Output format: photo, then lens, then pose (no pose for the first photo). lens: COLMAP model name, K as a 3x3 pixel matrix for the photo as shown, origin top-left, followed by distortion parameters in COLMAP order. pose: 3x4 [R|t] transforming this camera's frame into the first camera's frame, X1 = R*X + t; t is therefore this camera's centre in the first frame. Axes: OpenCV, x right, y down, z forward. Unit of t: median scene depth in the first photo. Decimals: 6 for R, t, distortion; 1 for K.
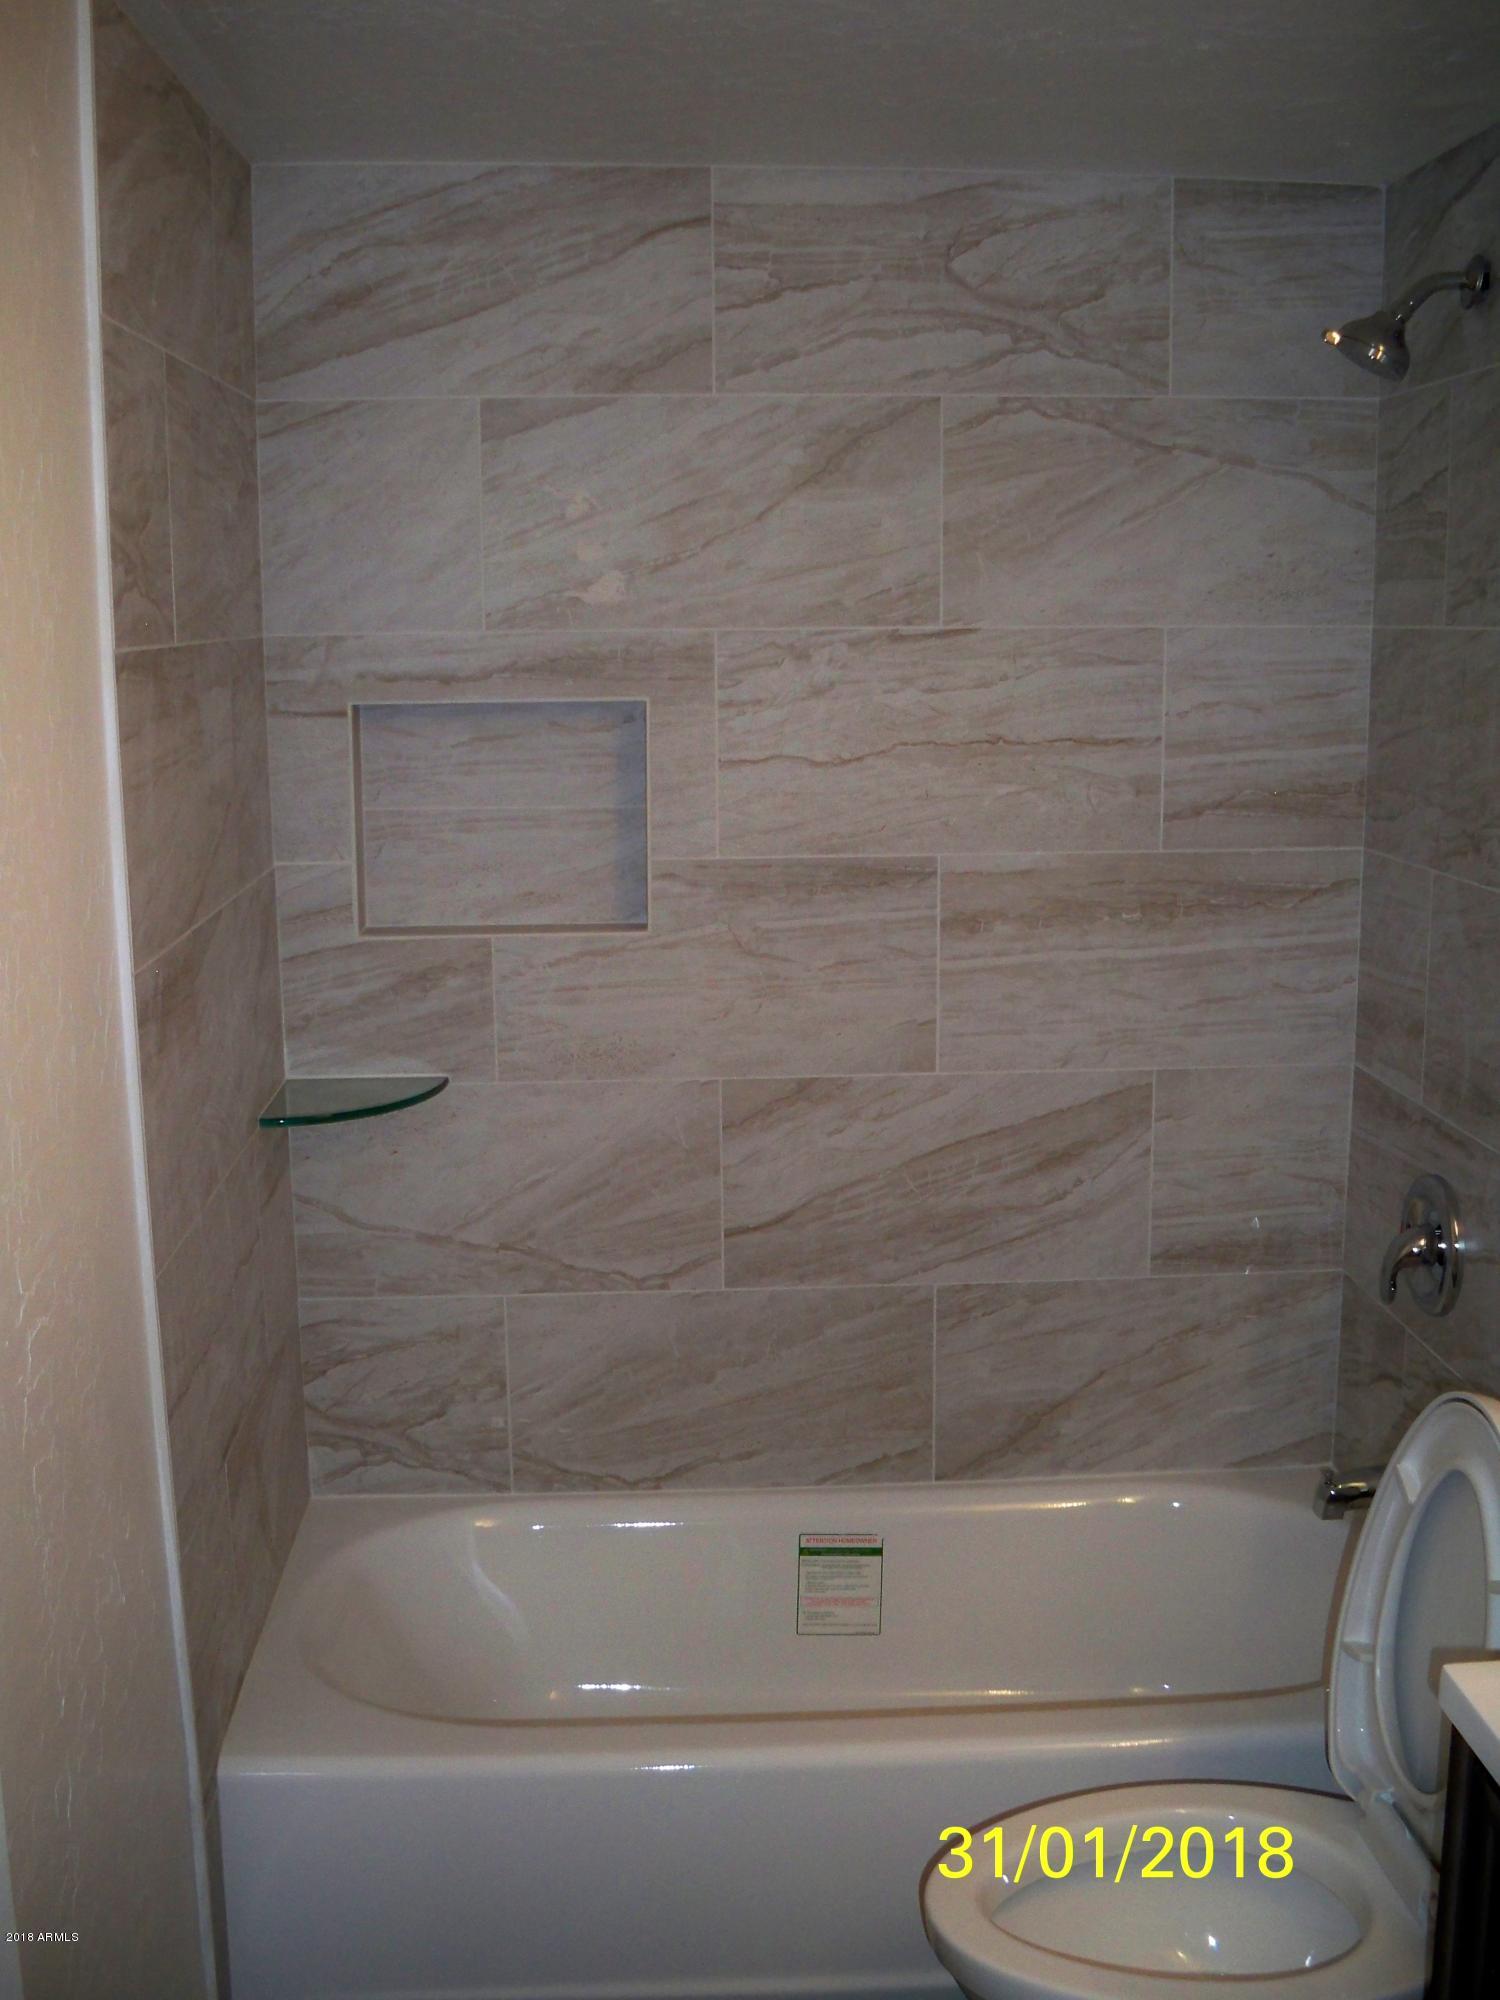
lens RADIAL K [[2054.9, 0, 755.8], [0, 2054.9, 982.9], [0, 0, 1]] dist [-0.110844, 0.000000]
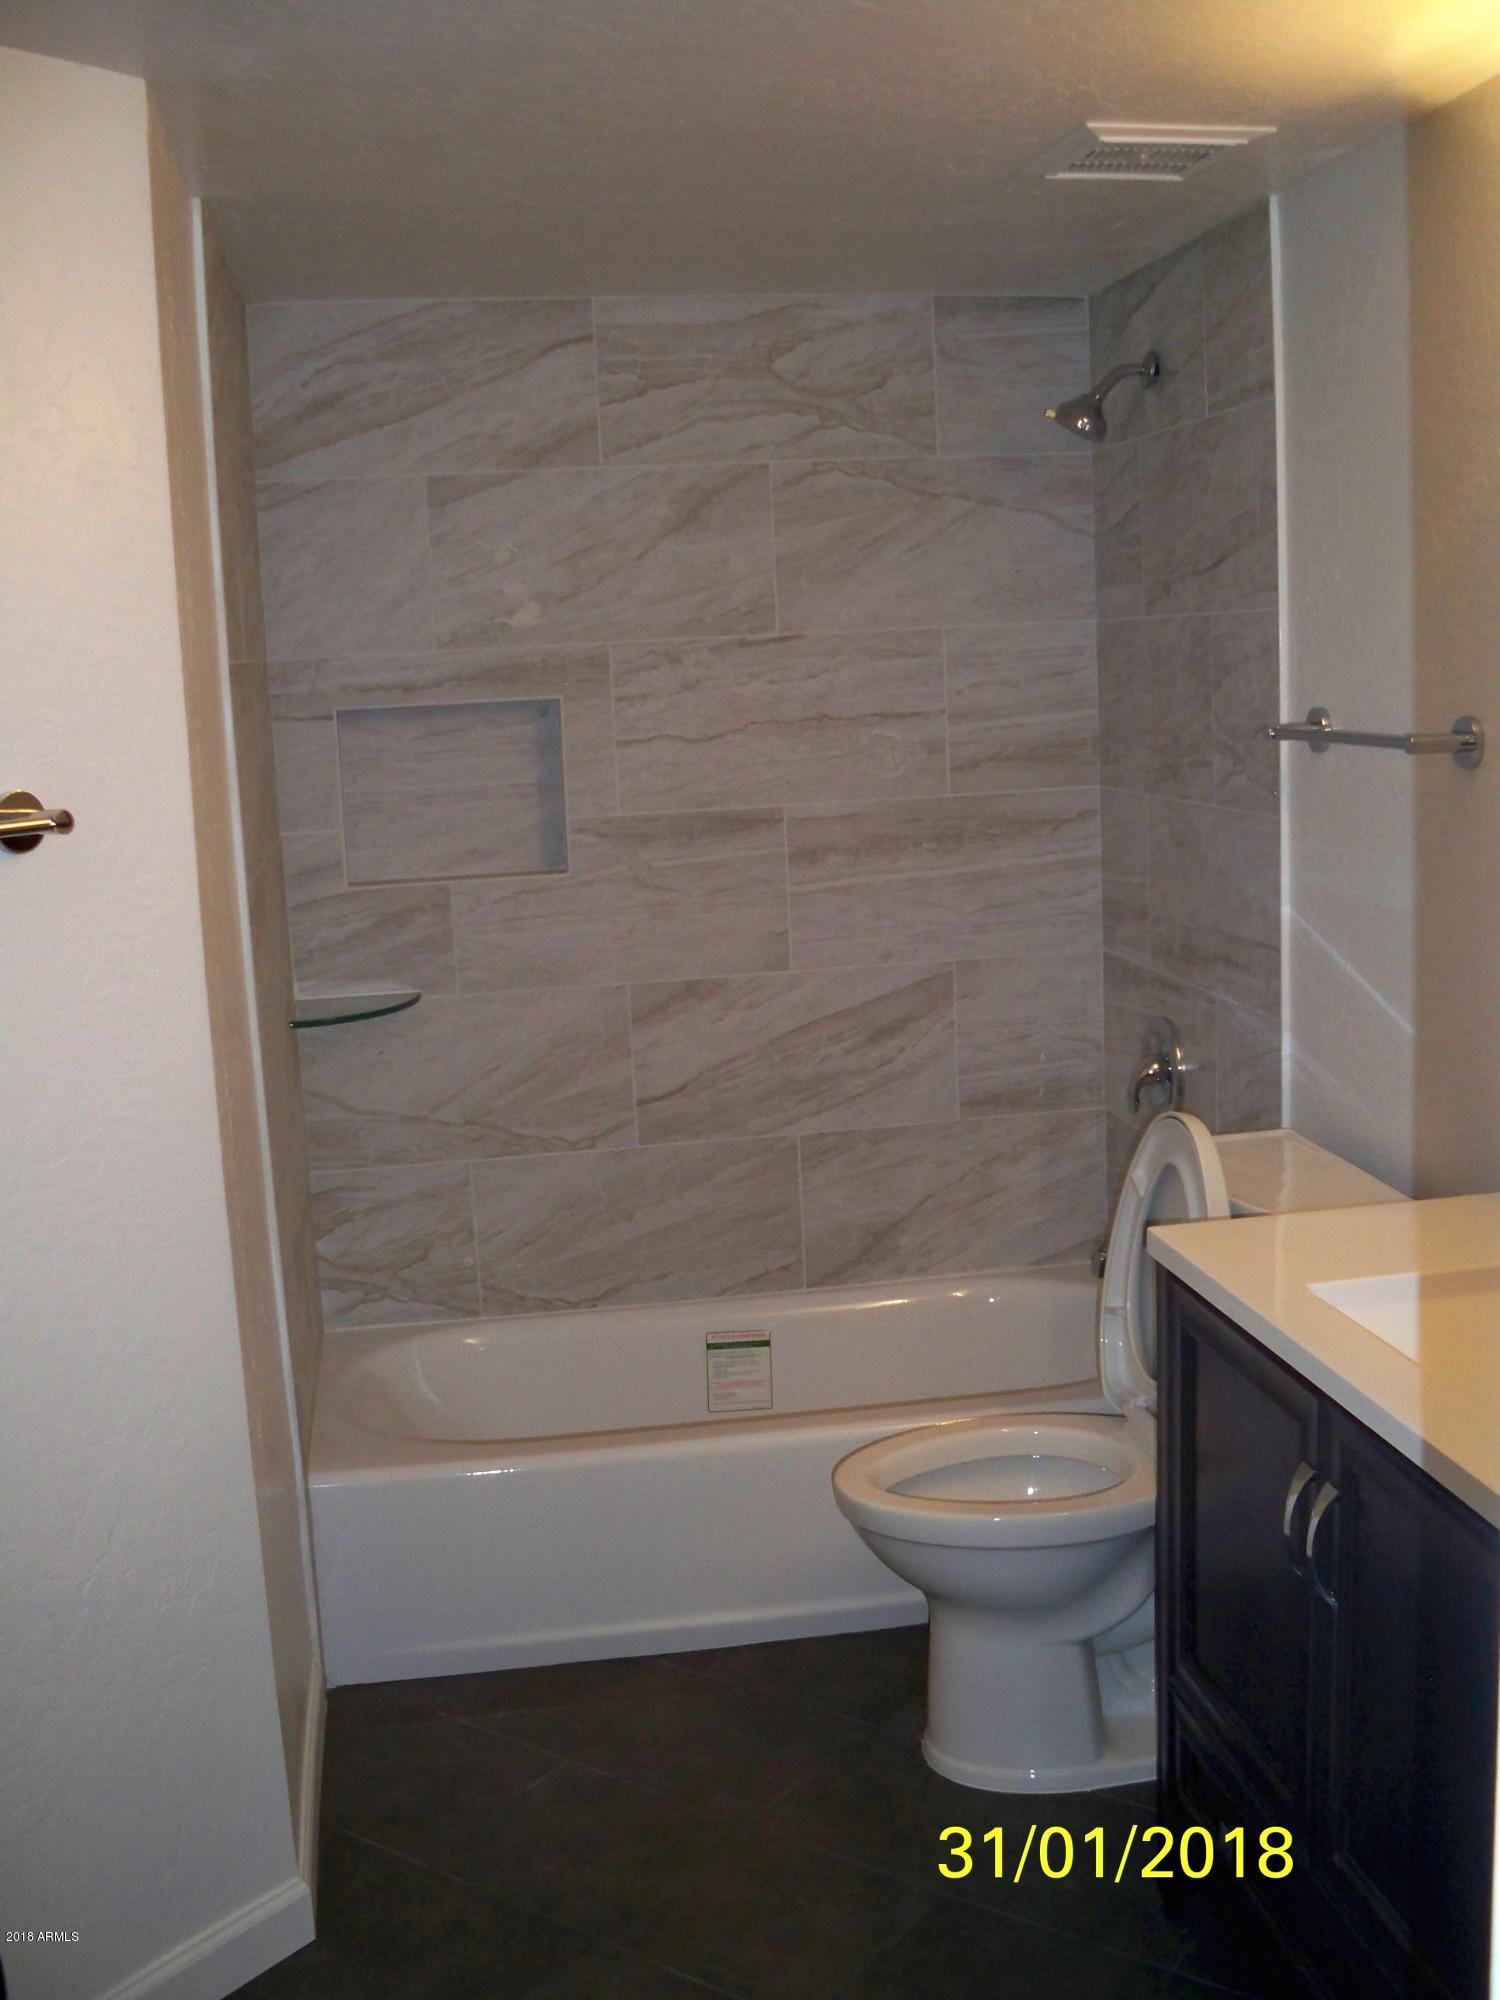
lens RADIAL K [[2054.9, 0, 740.2], [0, 2054.9, 994.5], [0, 0, 1]] dist [-0.110844, 0.000000]
pose [[0.994578, -0.053225, 0.089346, -0.065241], [0.054737, 0.998395, -0.014567, 0.078529], [-0.088427, 0.019379, 0.995894, -0.323874]]
